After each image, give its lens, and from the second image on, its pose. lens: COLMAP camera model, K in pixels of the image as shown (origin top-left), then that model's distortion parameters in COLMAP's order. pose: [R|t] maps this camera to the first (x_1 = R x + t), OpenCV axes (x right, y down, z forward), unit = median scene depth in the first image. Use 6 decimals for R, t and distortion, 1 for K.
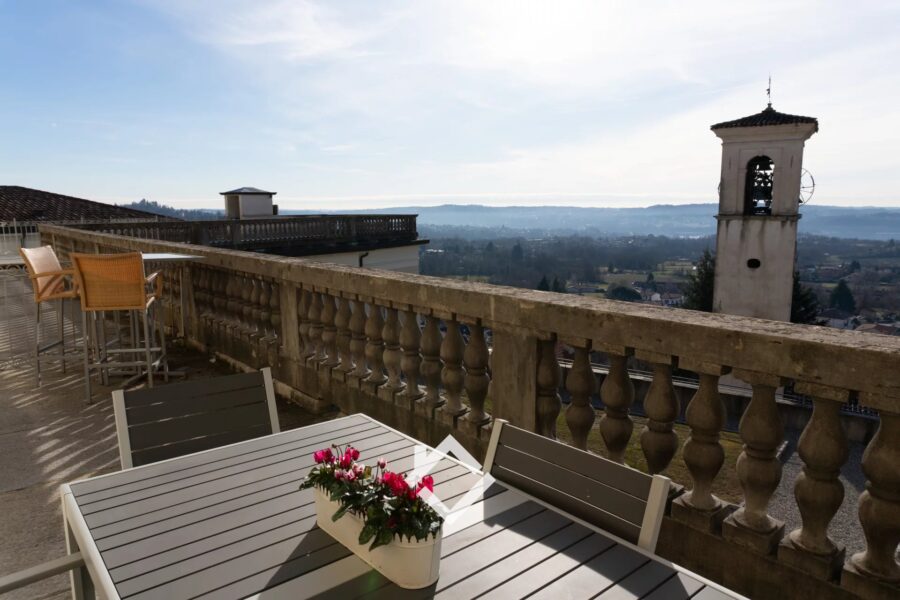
lens RADIAL K [[602.7, 0, 450.0], [0, 602.7, 300.0], [0, 0, 1]] dist [-0.007224, -0.000864]
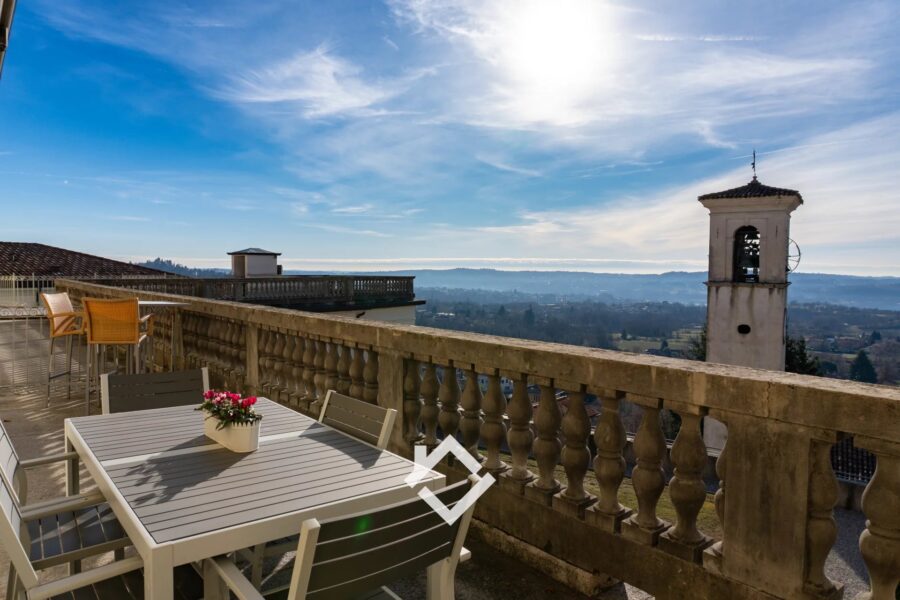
lens RADIAL K [[610.7, 0, 450.0], [0, 610.7, 300.0], [0, 0, 1]] dist [-0.004942, -0.003673]
pose [[0.999670, 0.016941, -0.019305, 0.027335], [-0.018869, 0.994349, -0.104466, 0.007579], [0.017426, 0.104796, 0.994341, -0.042672]]
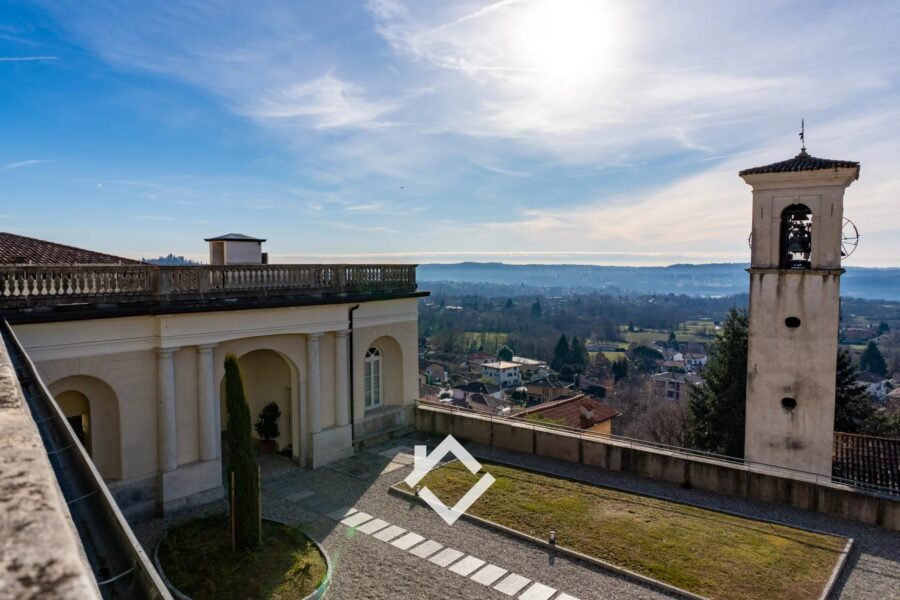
lens RADIAL K [[602.7, 0, 450.0], [0, 602.7, 300.0], [0, 0, 1]] dist [-0.007224, -0.000864]
pose [[0.999428, 0.010847, -0.032042, 0.025243], [-0.013809, 0.995502, -0.093726, -0.003140], [0.030882, 0.094115, 0.995082, 0.096132]]
